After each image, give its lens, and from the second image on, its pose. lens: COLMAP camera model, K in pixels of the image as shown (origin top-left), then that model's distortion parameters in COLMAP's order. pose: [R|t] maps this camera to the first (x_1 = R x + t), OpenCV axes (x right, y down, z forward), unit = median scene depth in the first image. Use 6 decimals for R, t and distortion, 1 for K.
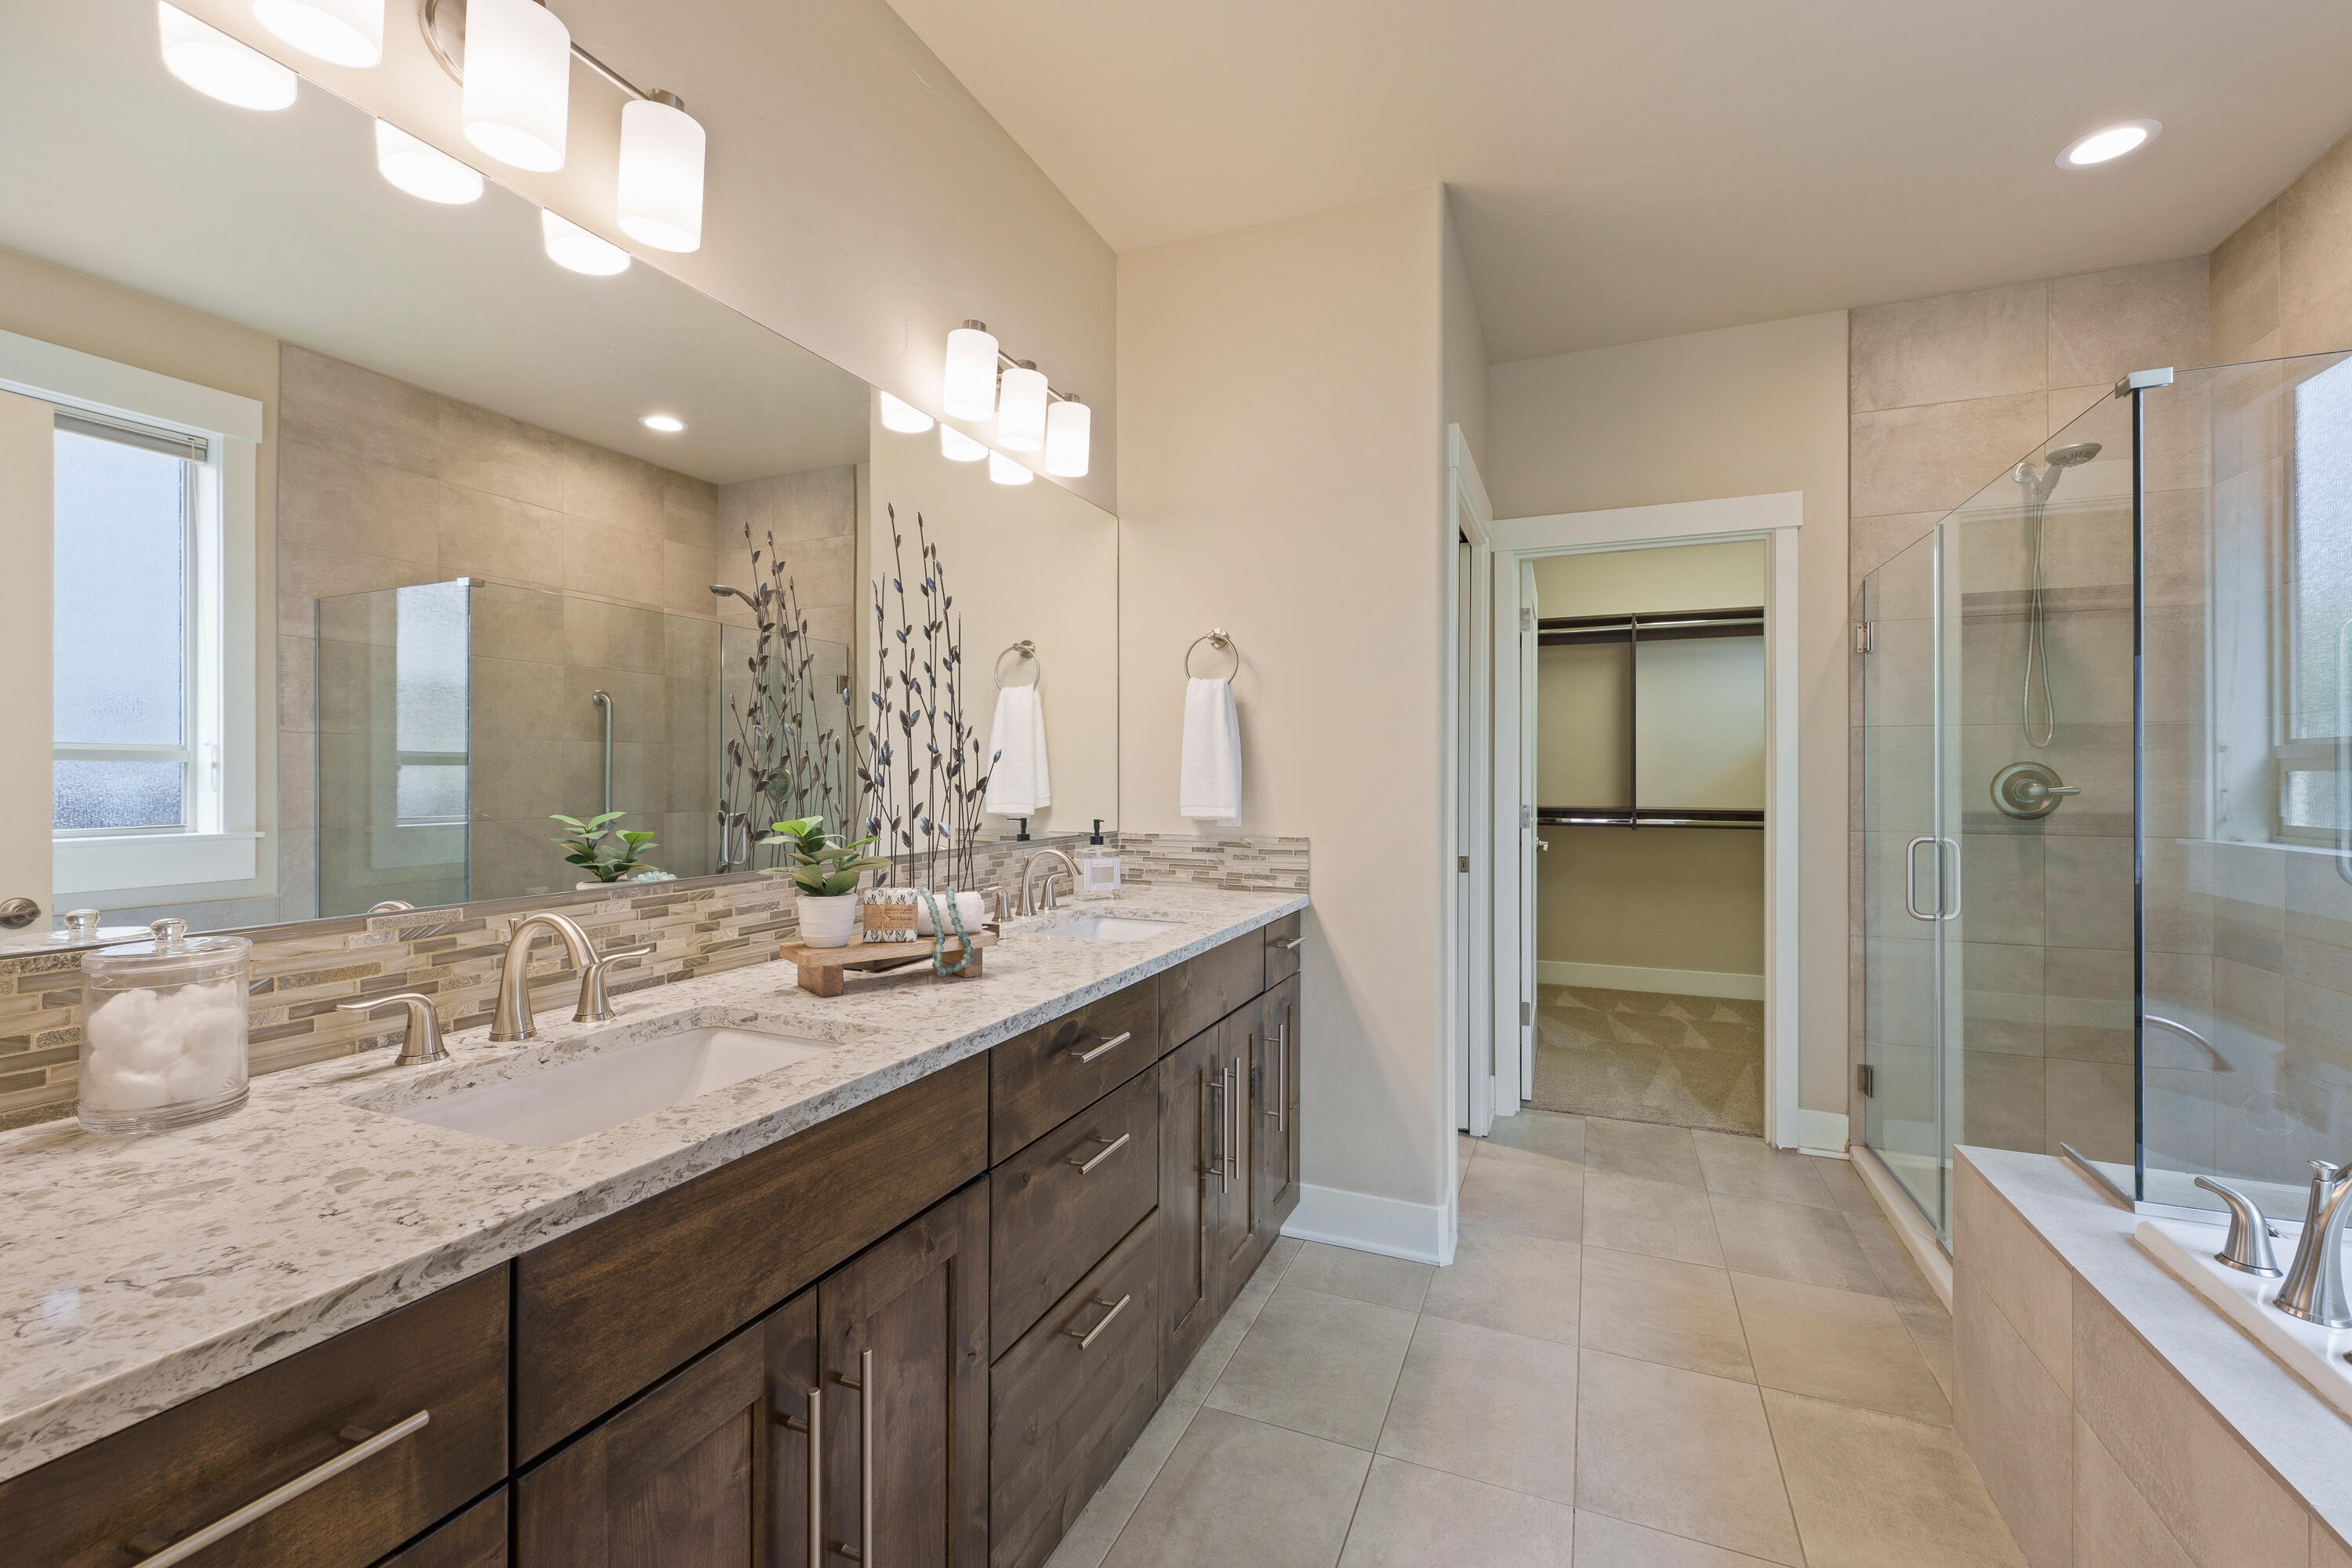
lens RADIAL K [[1020.6, 0, 1162.2], [0, 1020.6, 779.8], [0, 0, 1]] dist [0.002825, -0.003073]
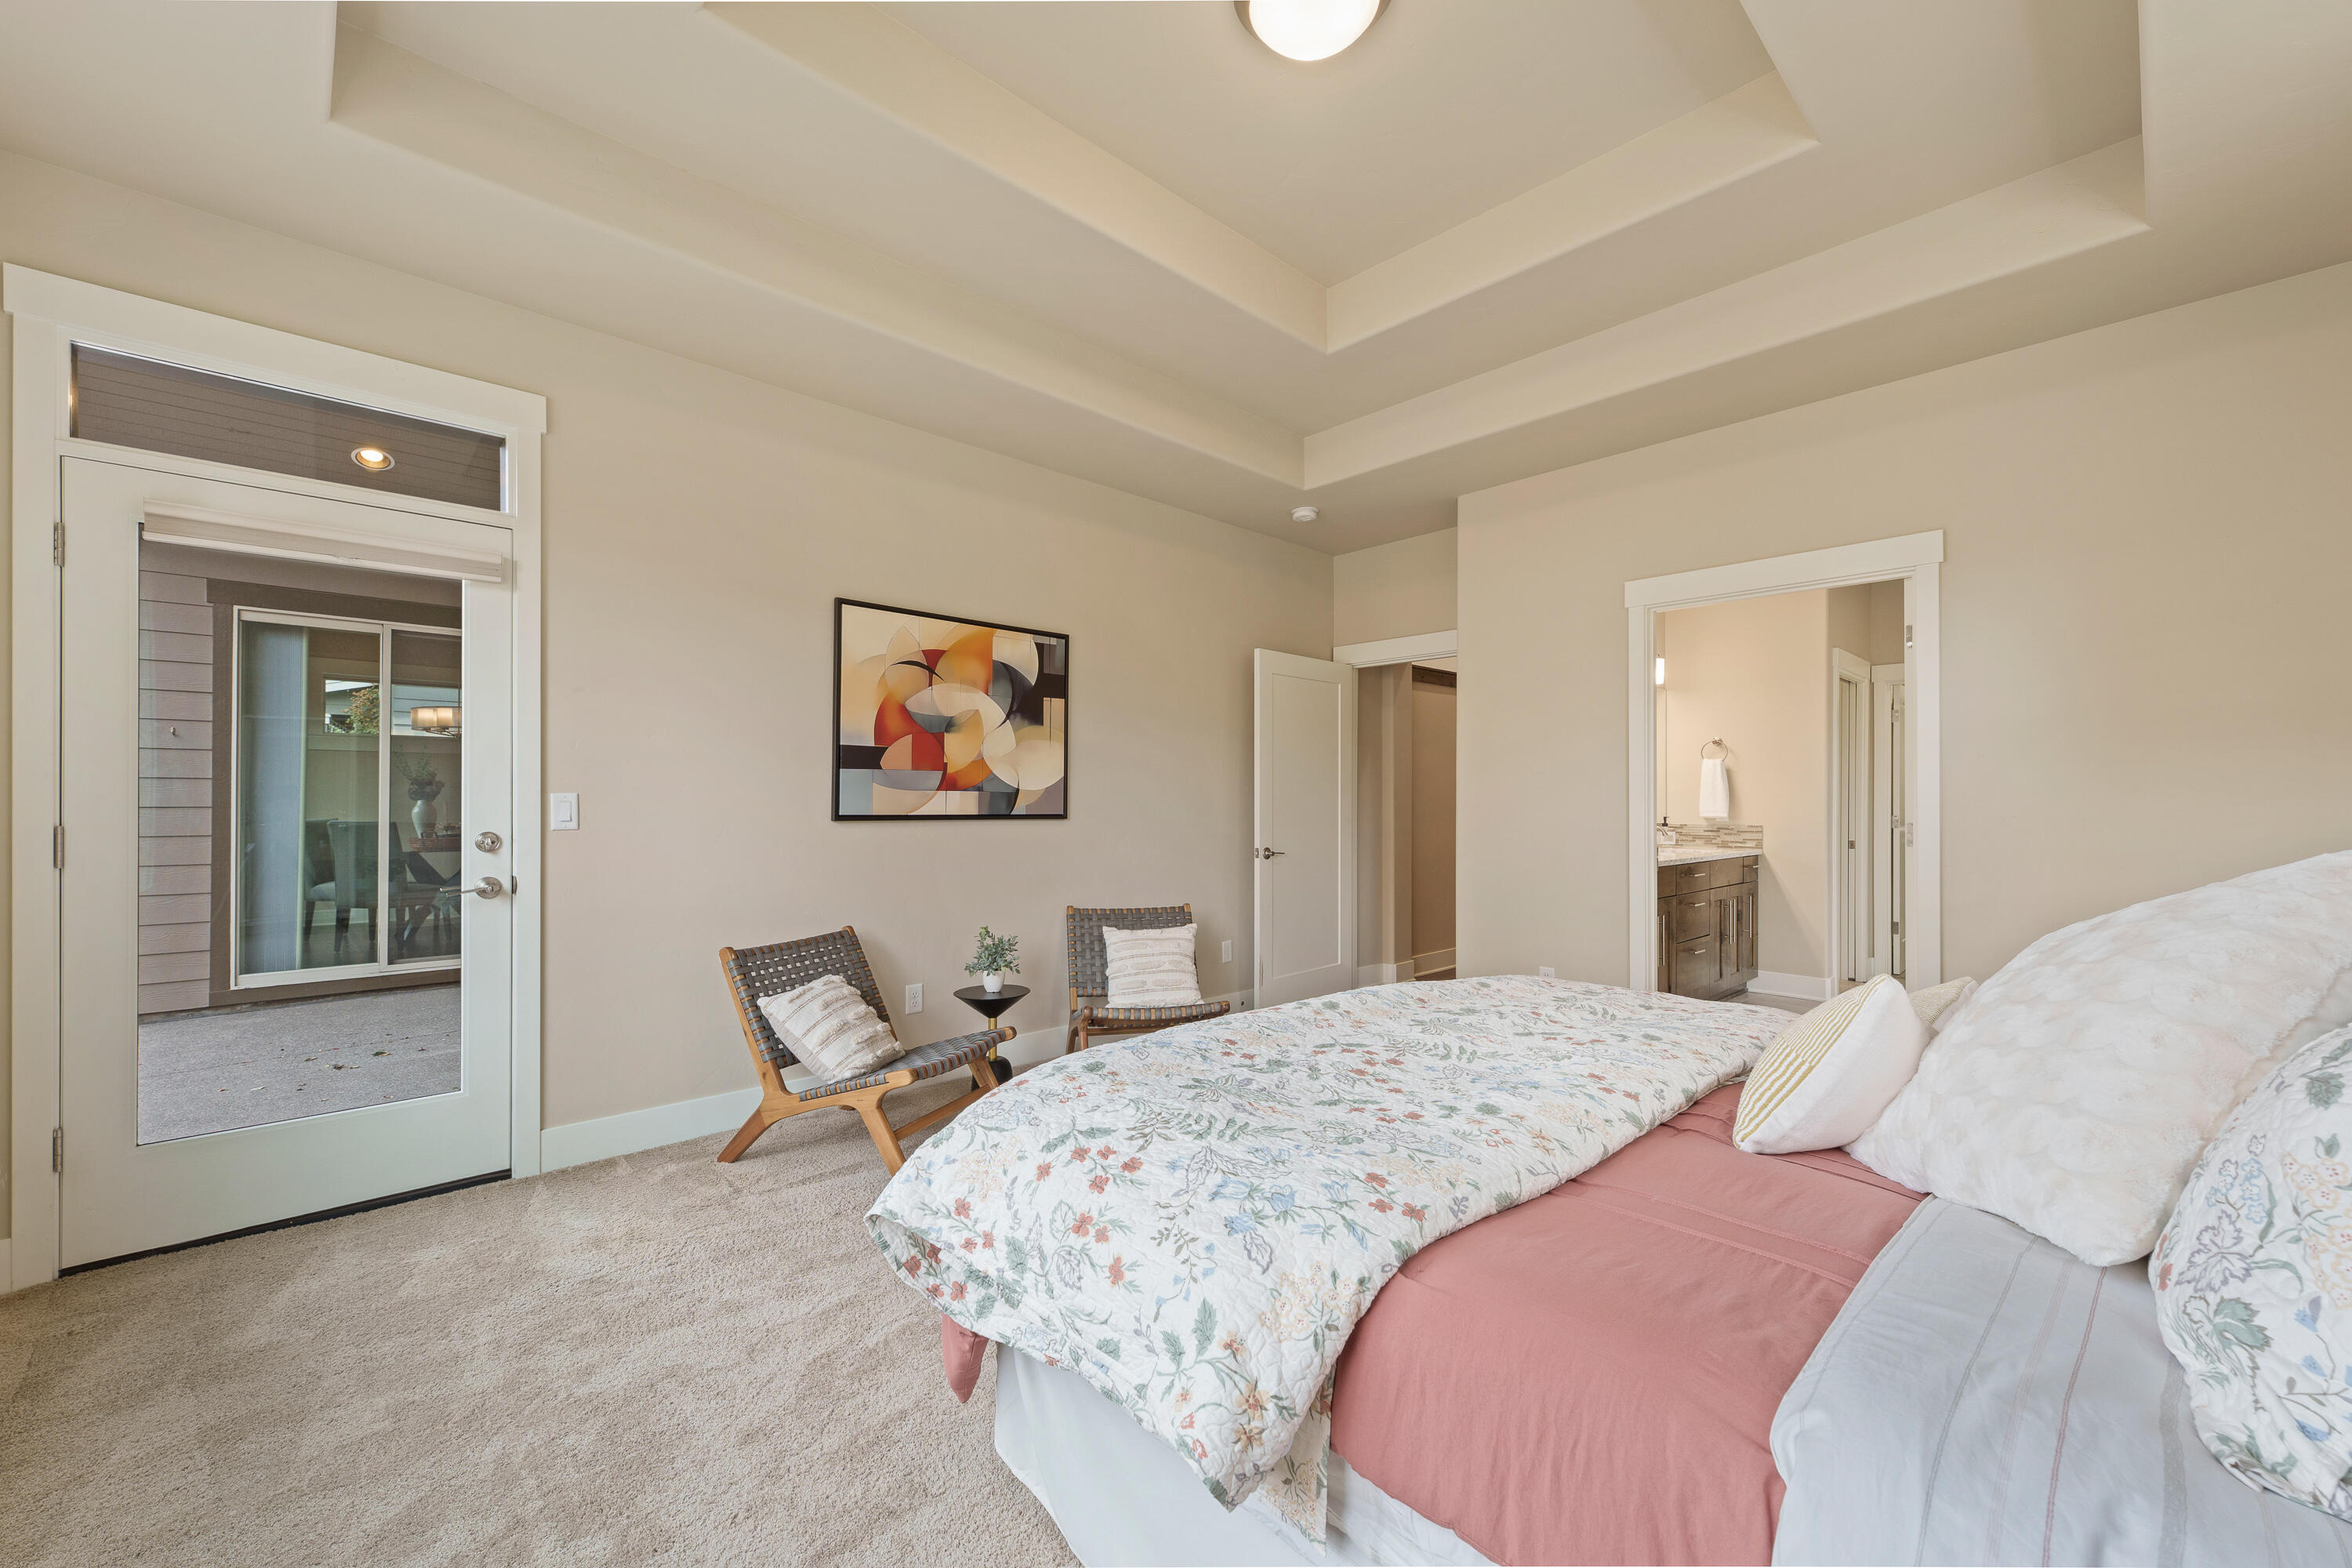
lens RADIAL K [[955.2, 0, 1159.8], [0, 955.2, 794.5], [0, 0, 1]] dist [0.006065, -0.001635]
pose [[0.919345, 0.000203, -0.393453, -0.267575], [-0.003498, 0.999965, -0.007659, 0.006284], [0.393437, 0.008418, 0.919313, -1.596016]]
